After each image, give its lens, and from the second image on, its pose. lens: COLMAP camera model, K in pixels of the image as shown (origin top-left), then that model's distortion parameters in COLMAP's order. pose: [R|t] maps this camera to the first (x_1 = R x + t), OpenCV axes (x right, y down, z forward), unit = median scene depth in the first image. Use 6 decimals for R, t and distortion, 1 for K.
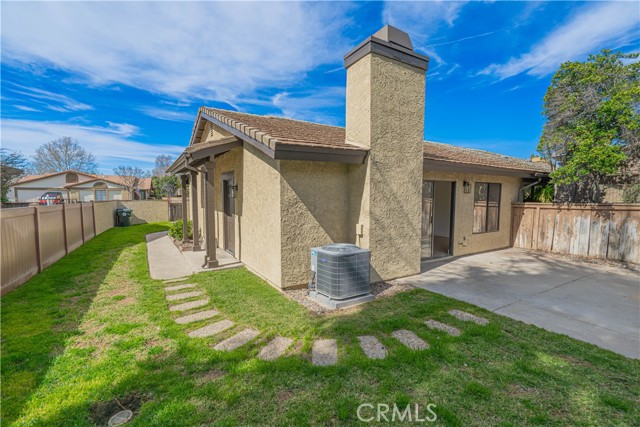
lens RADIAL K [[284.0, 0, 309.2], [0, 284.0, 217.0], [0, 0, 1]] dist [0.000364, 0.000203]
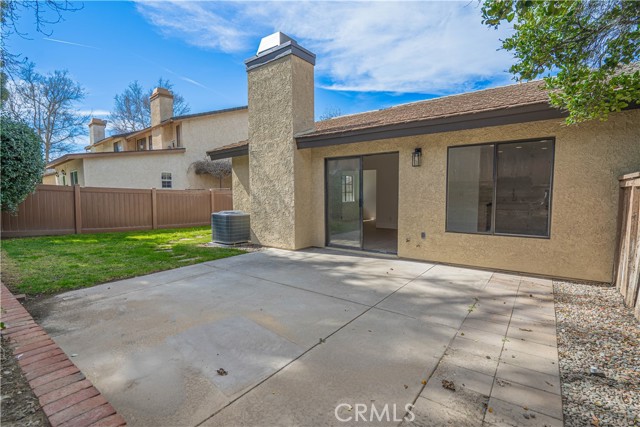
lens RADIAL K [[287.9, 0, 322.3], [0, 287.9, 217.1], [0, 0, 1]] dist [-0.000367, 0.000480]
pose [[0.386519, 0.071086, -0.919538, 1.511273], [-0.060345, 0.996838, 0.051697, 0.019046], [0.920305, 0.035507, 0.389587, 0.740157]]
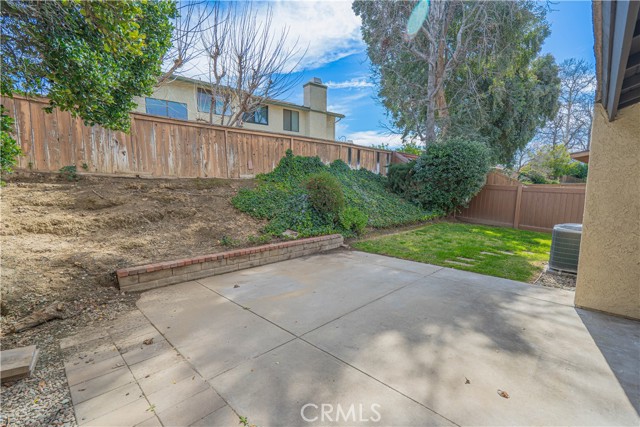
lens RADIAL K [[287.9, 0, 322.3], [0, 287.9, 217.1], [0, 0, 1]] dist [-0.000367, 0.000480]
pose [[-0.960266, 0.019820, -0.278382, 1.128031], [-0.029297, 0.984805, 0.171174, -0.066463], [0.277544, 0.172529, -0.945094, 1.503340]]
